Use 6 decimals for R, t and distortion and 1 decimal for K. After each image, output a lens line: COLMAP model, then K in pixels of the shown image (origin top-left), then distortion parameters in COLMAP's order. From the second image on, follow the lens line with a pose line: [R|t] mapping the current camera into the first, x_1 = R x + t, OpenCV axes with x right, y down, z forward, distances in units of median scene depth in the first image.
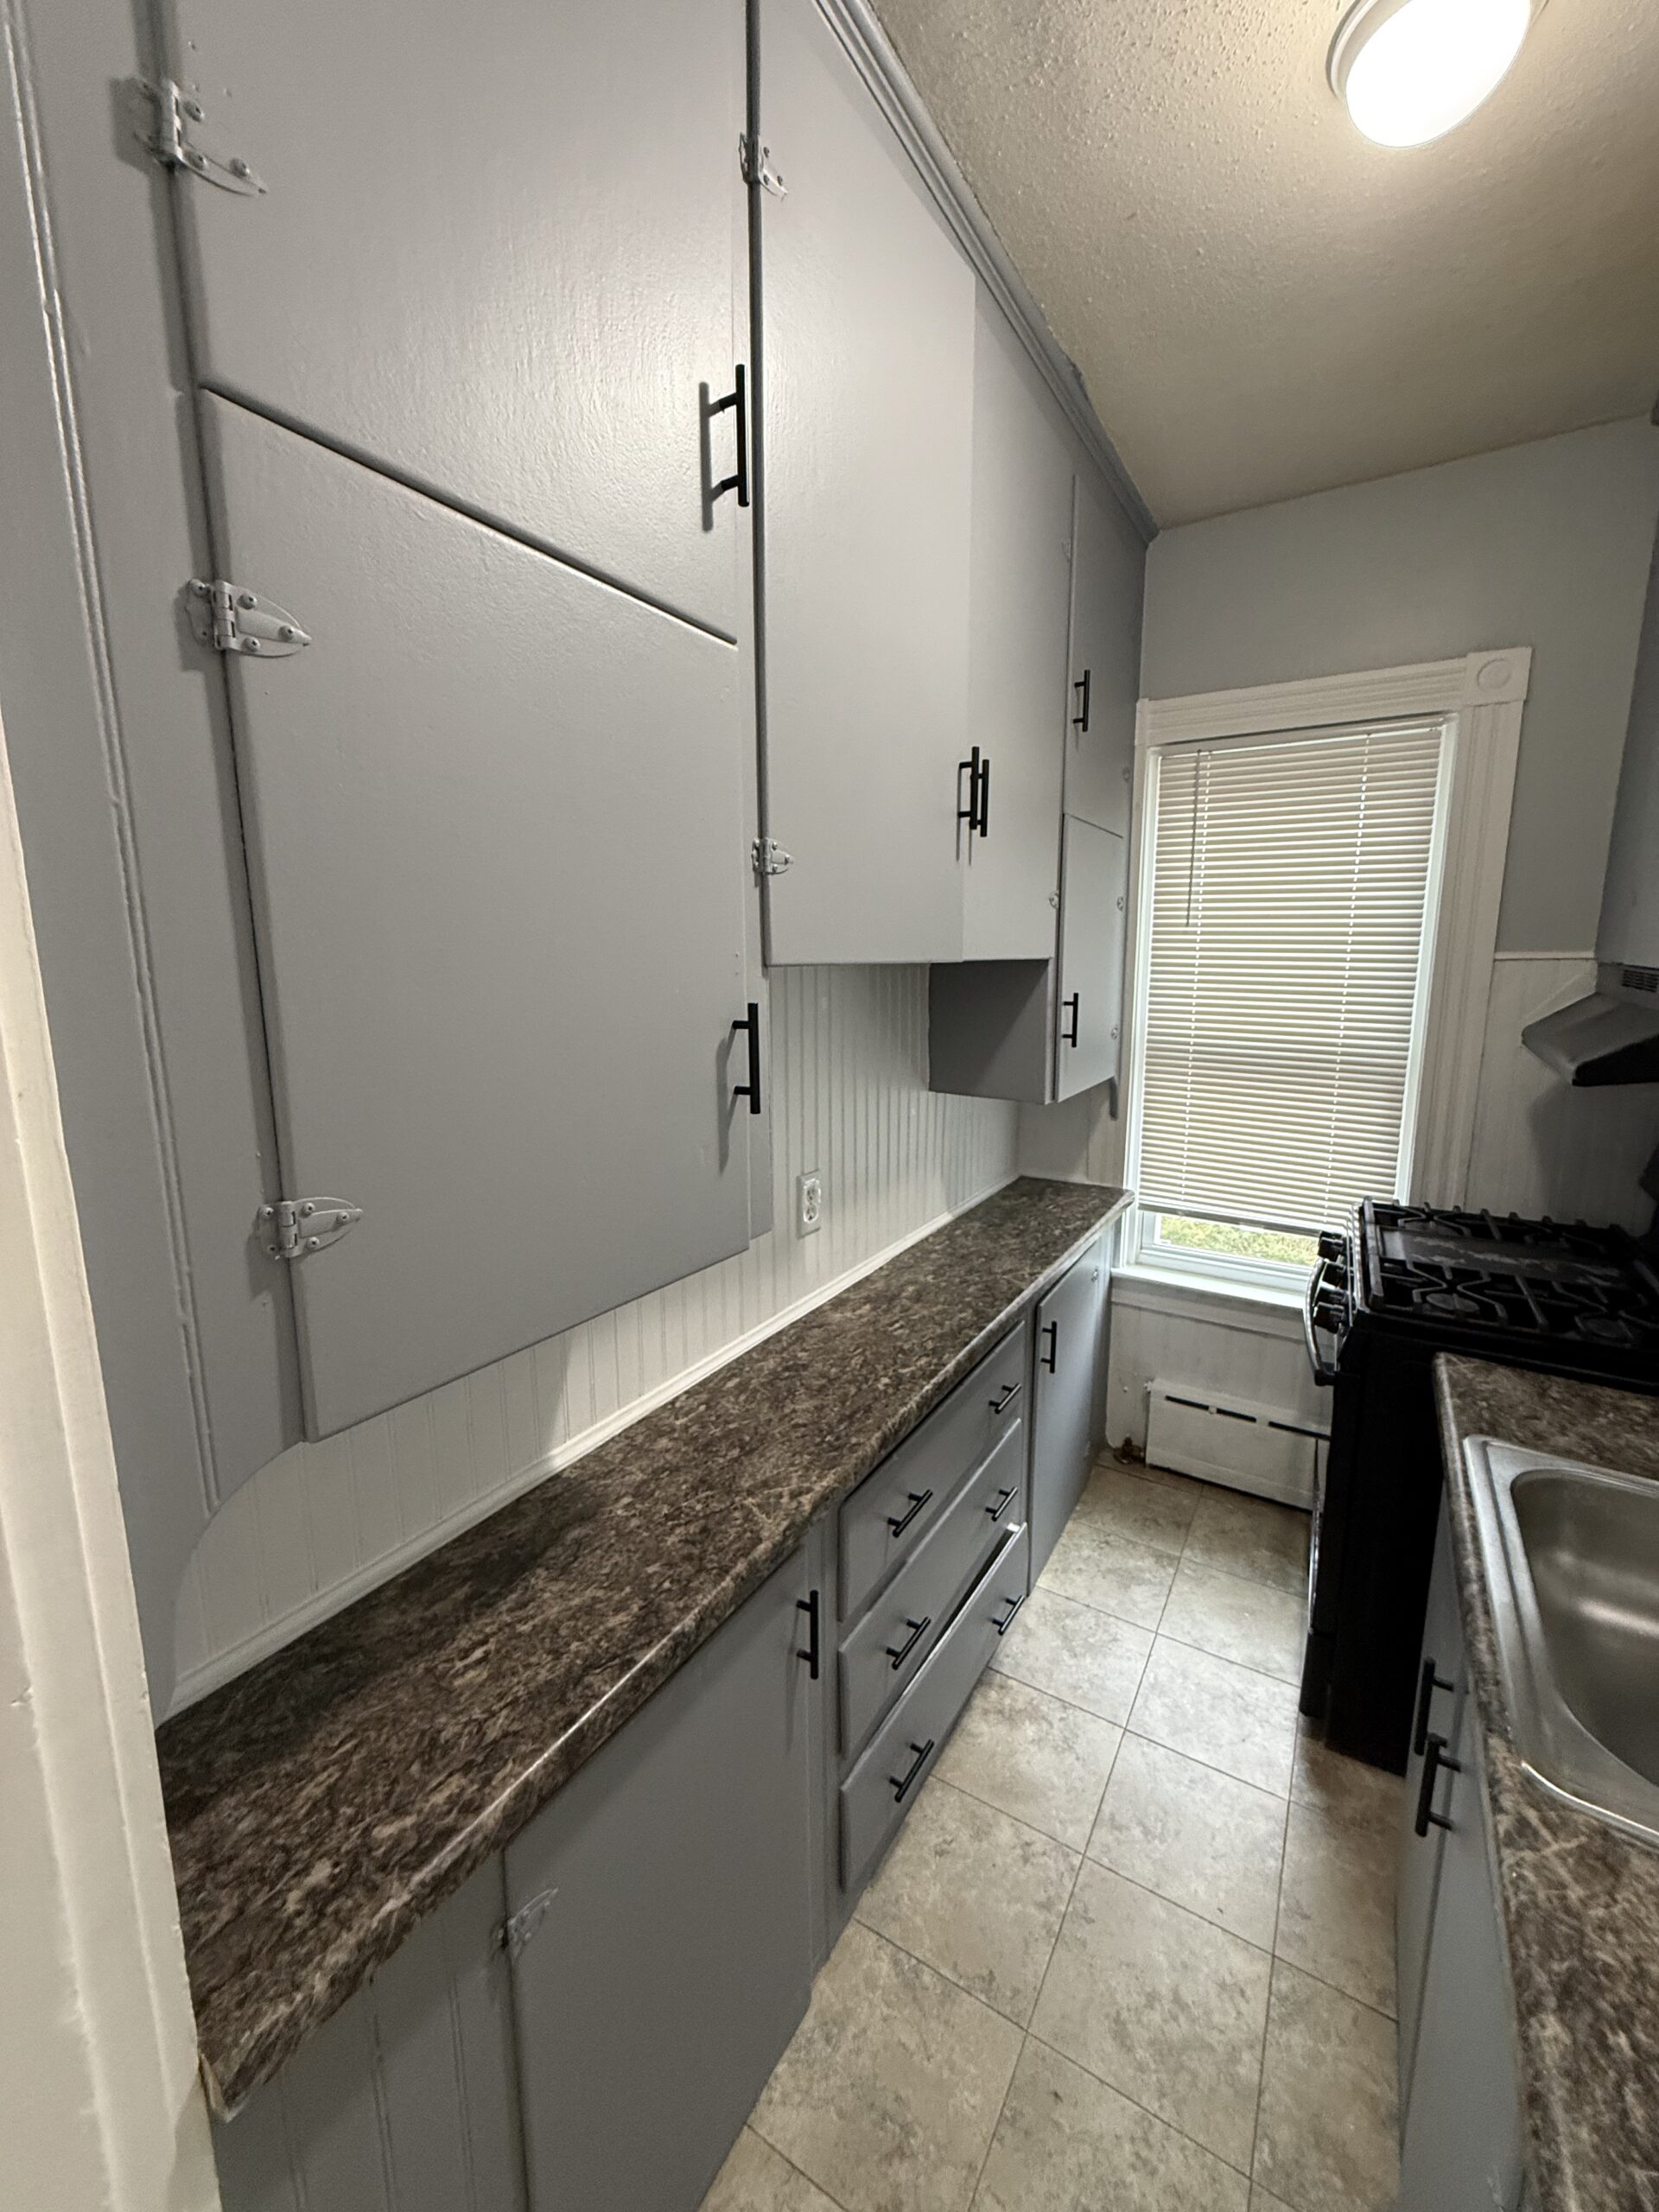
lens RADIAL K [[878.4, 0, 835.9], [0, 878.4, 1097.8], [0, 0, 1]] dist [-0.001122, 0.000137]
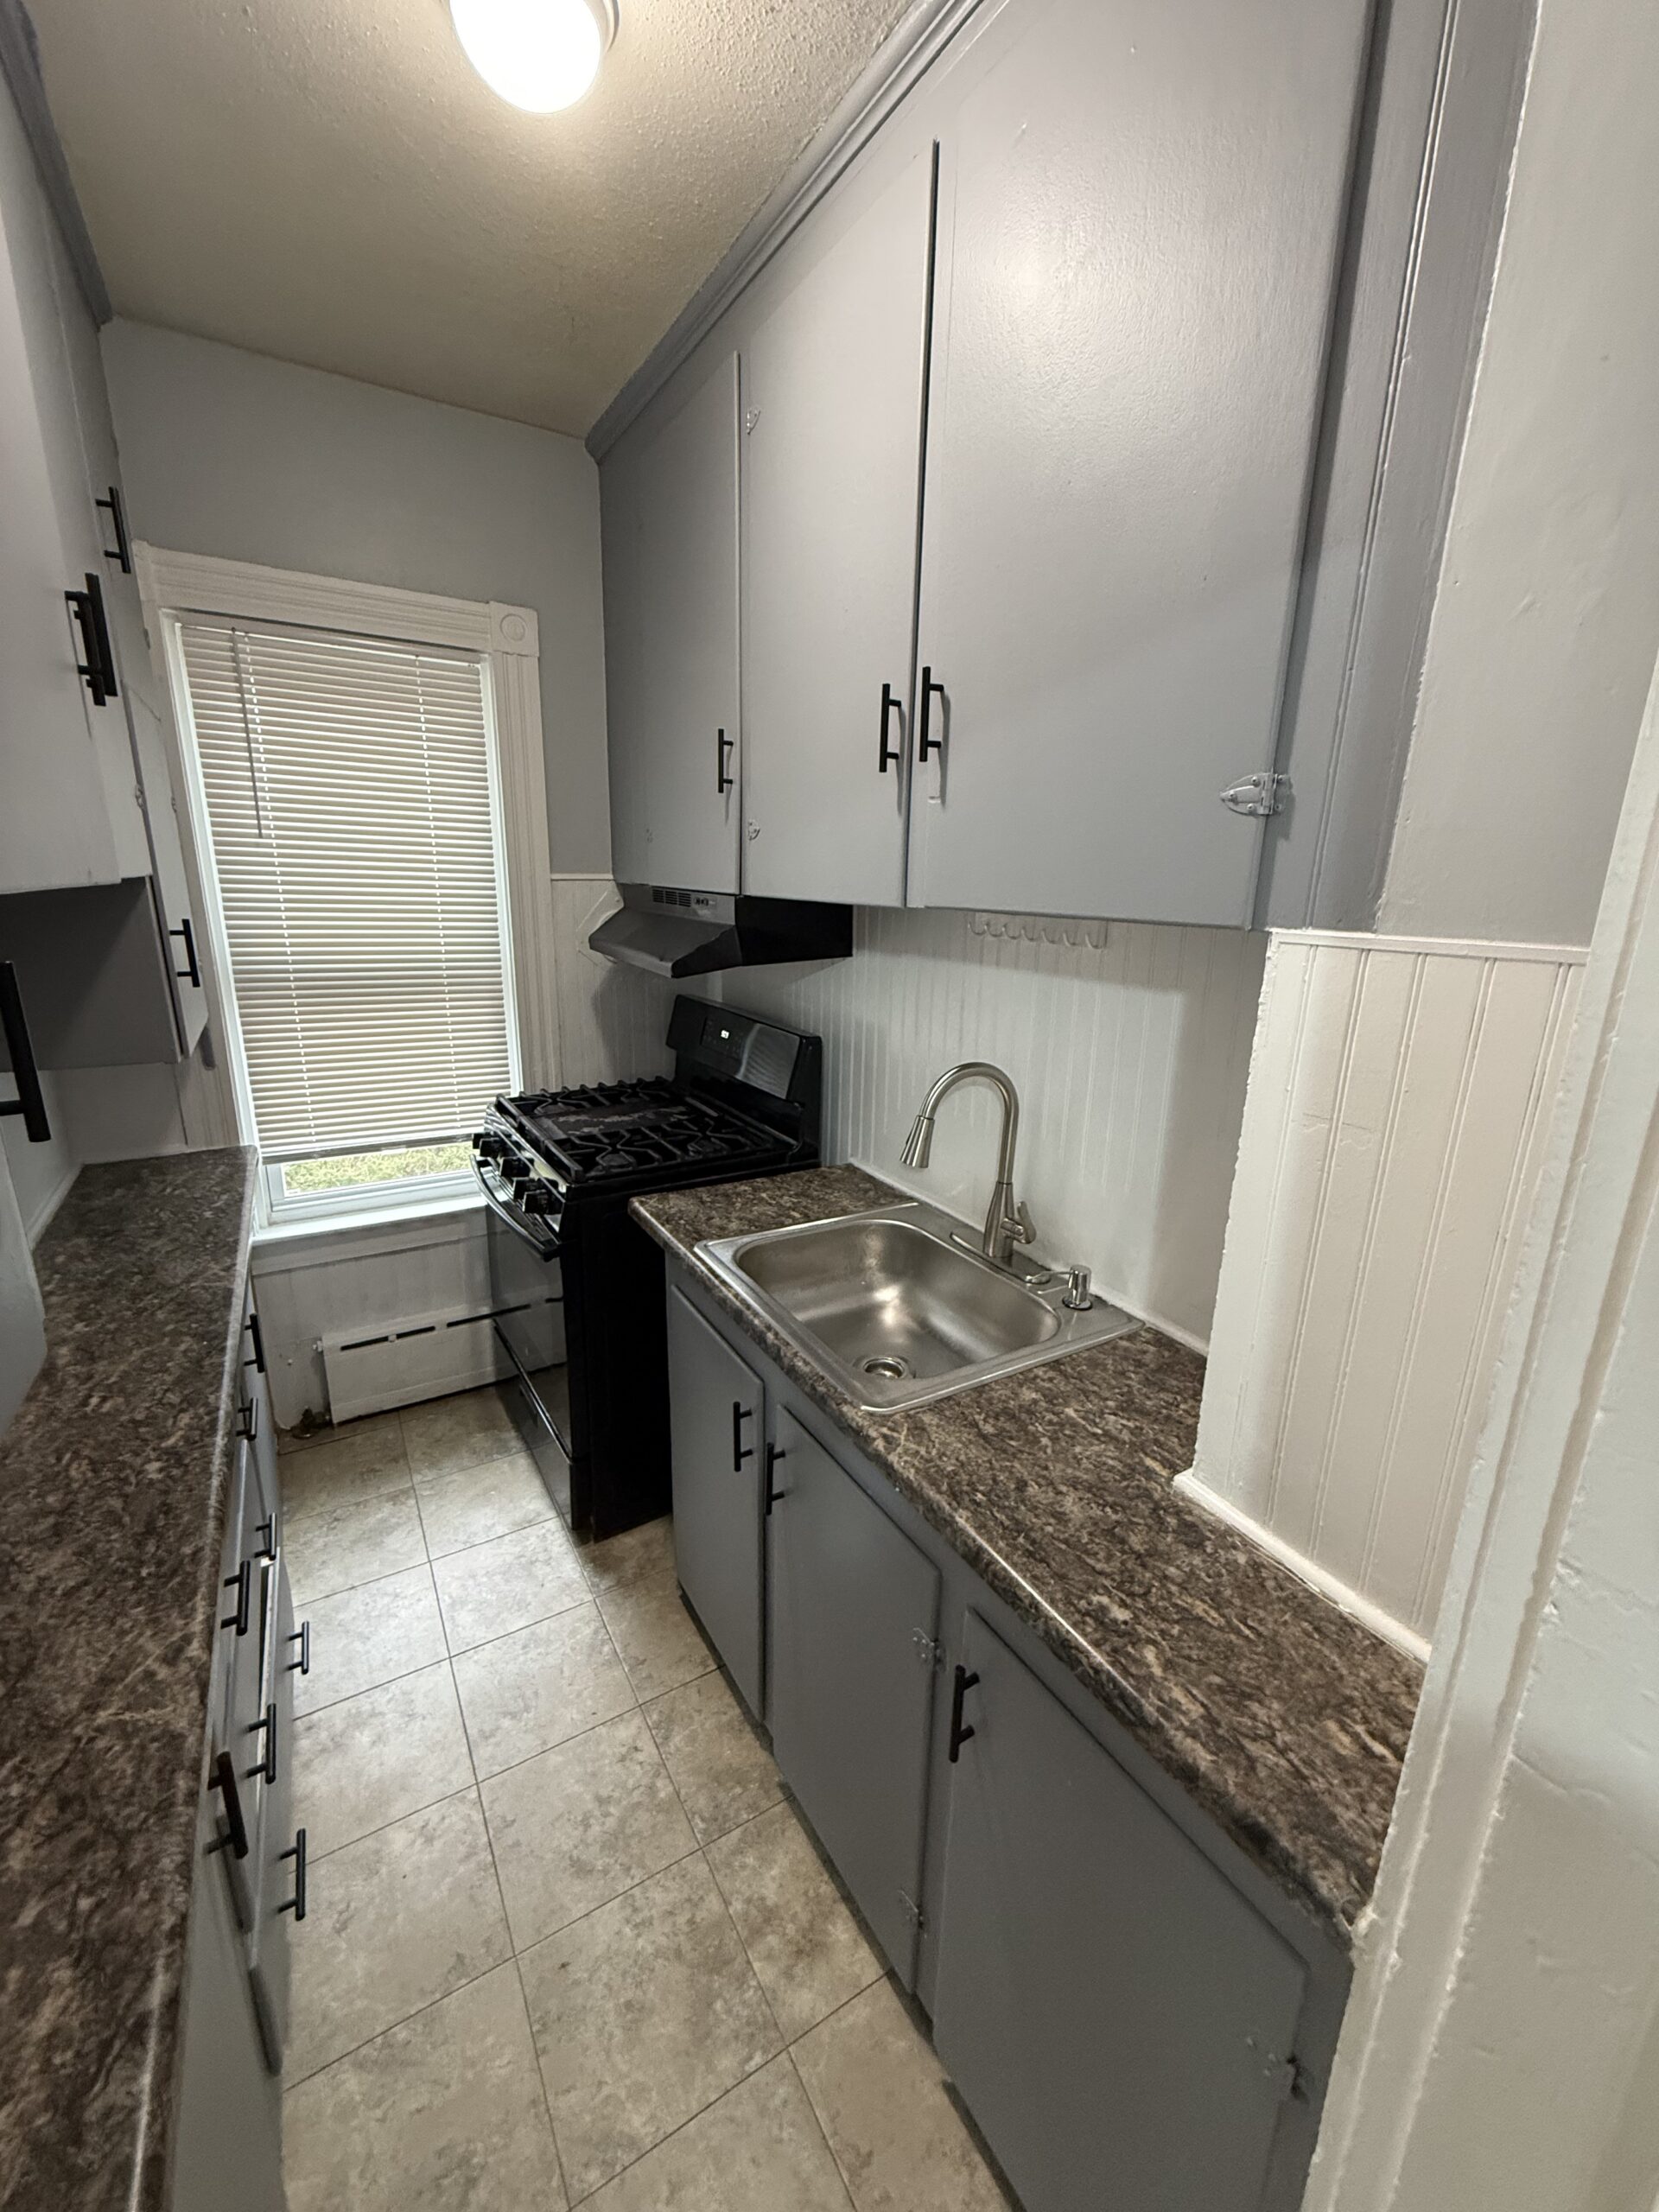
lens RADIAL K [[878.4, 0, 825.9], [0, 878.4, 1096.6], [0, 0, 1]] dist [-0.001122, 0.000137]
pose [[0.455935, -0.206376, 0.865755, -0.187303], [0.121527, 0.978069, 0.169149, -0.025358], [-0.881677, 0.028092, 0.471017, 0.111004]]
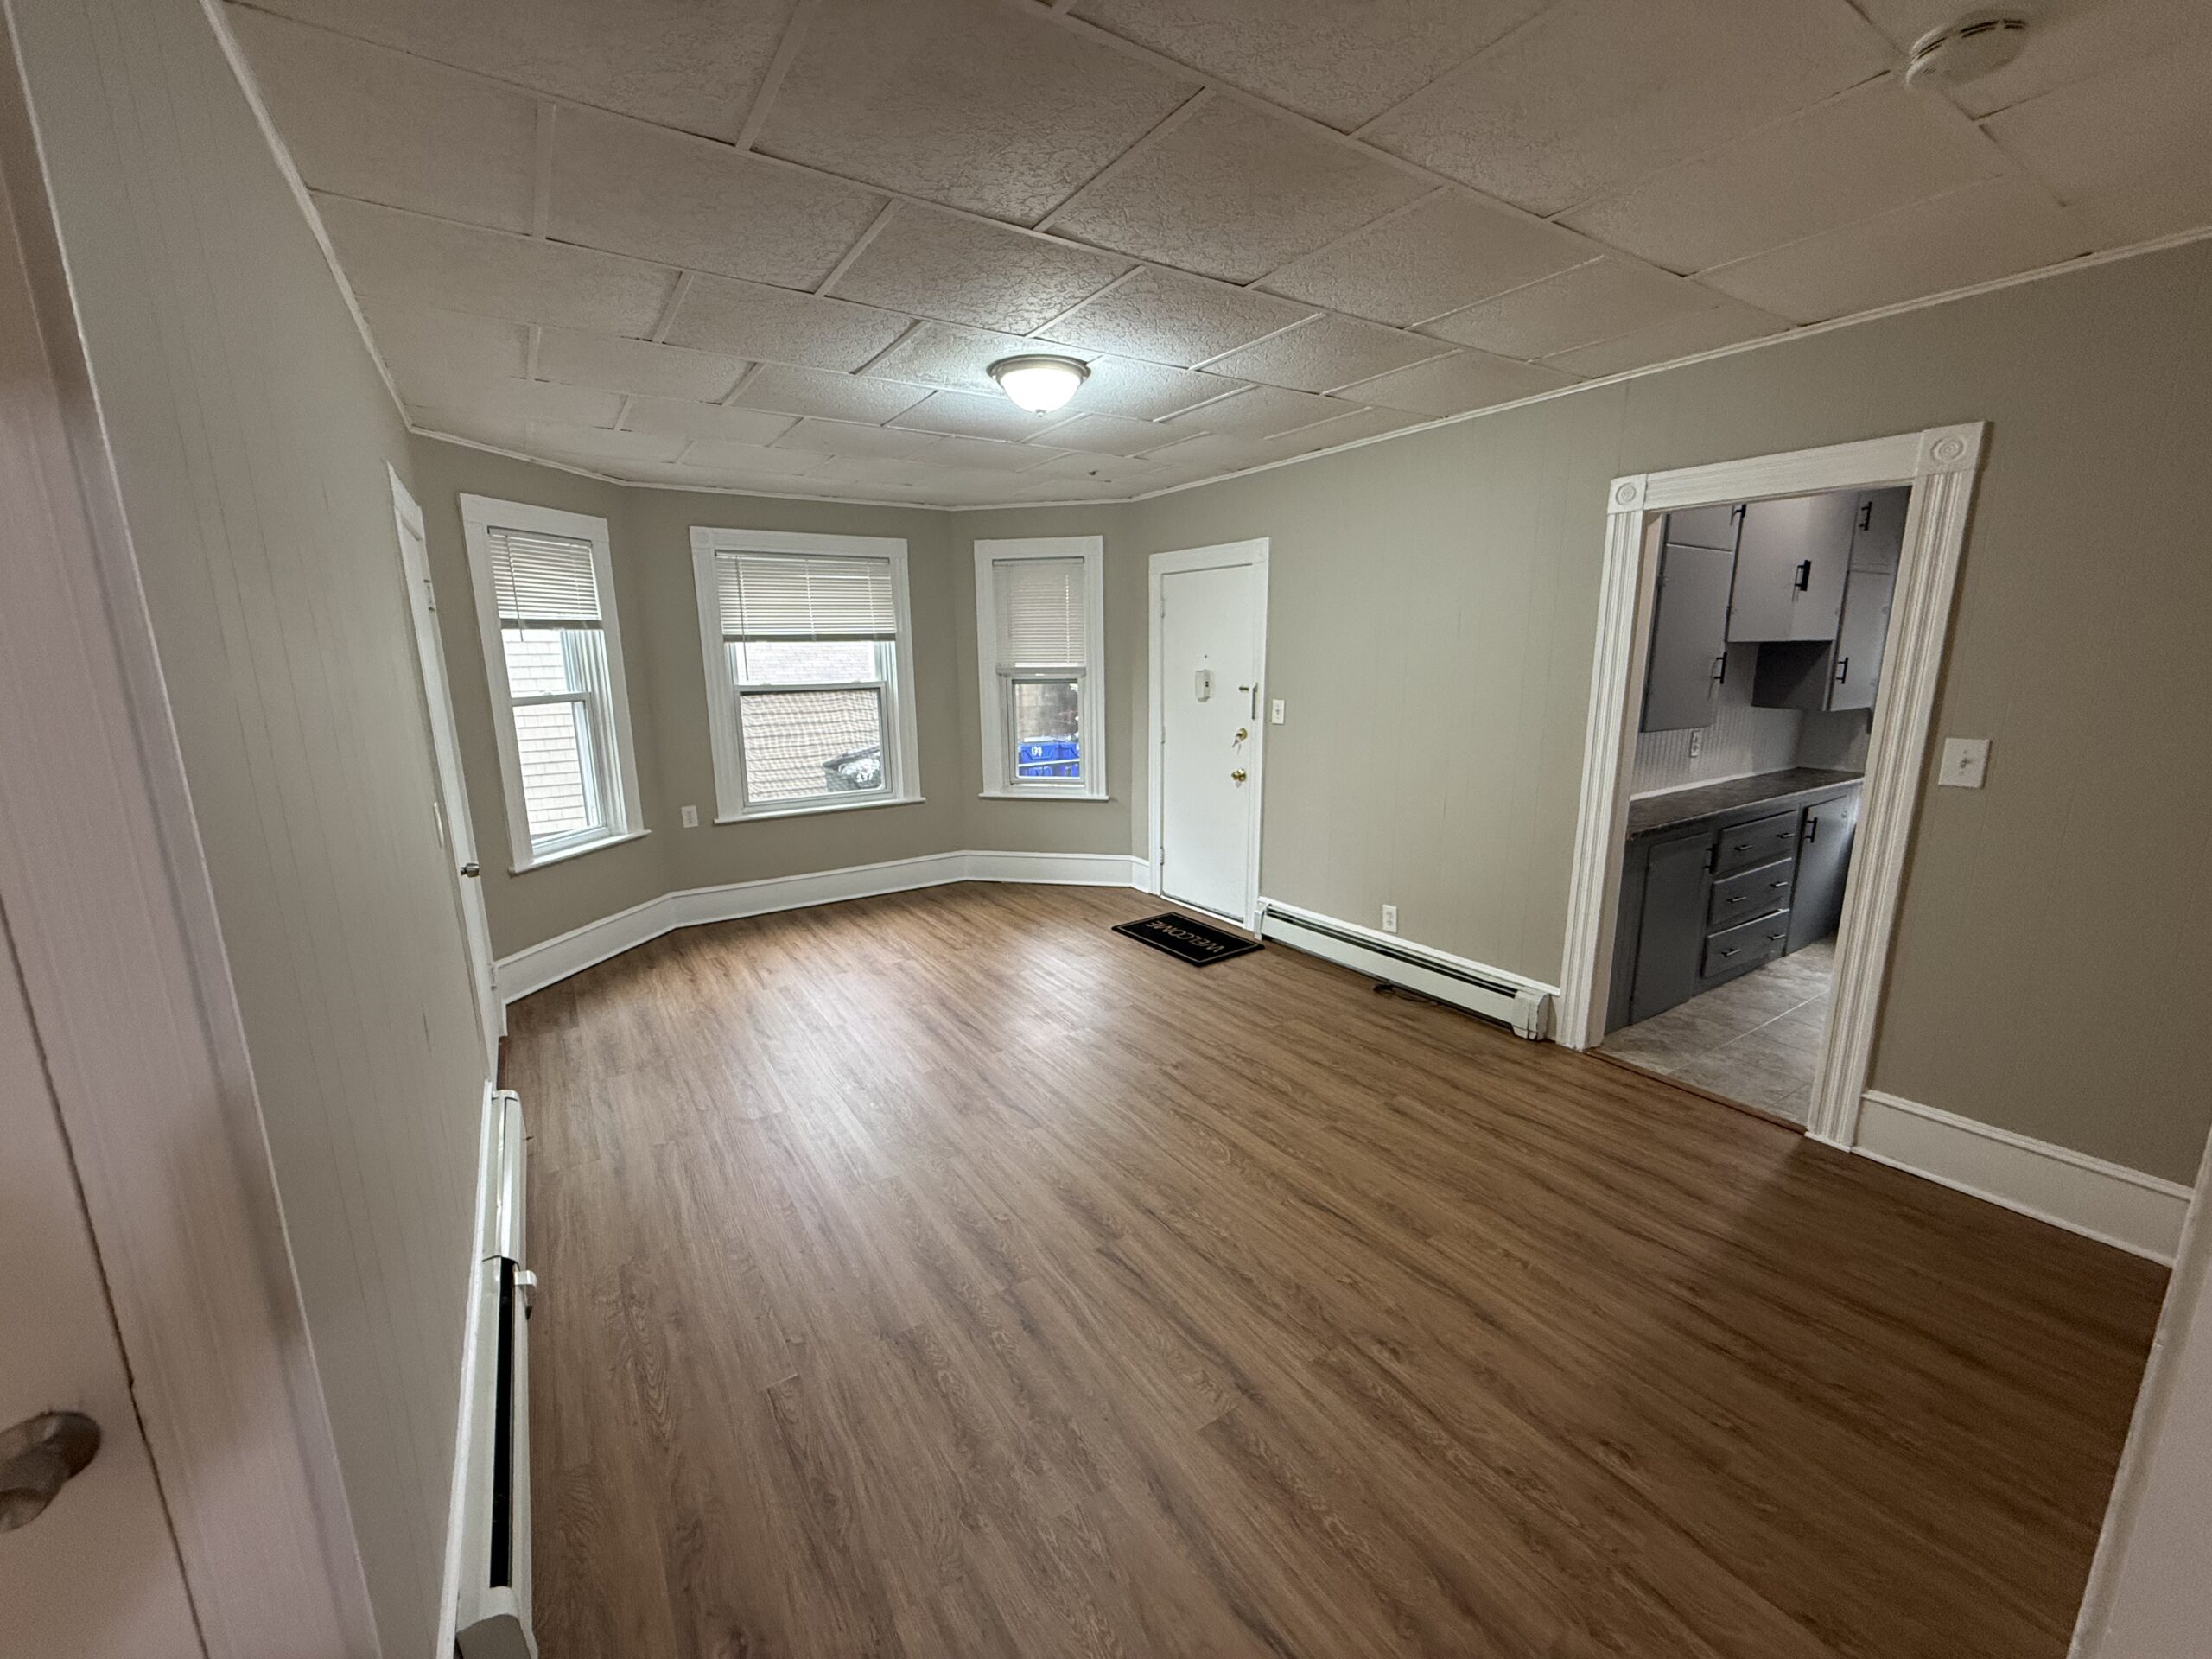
lens RADIAL K [[878.4, 0, 1106.6], [0, 878.4, 826.5], [0, 0, 1]] dist [-0.001122, 0.000137]
pose [[0.901780, 0.081741, -0.424396, -0.380914], [-0.062125, 0.996270, 0.059880, 0.257576], [0.427707, -0.027633, 0.903495, -1.589511]]
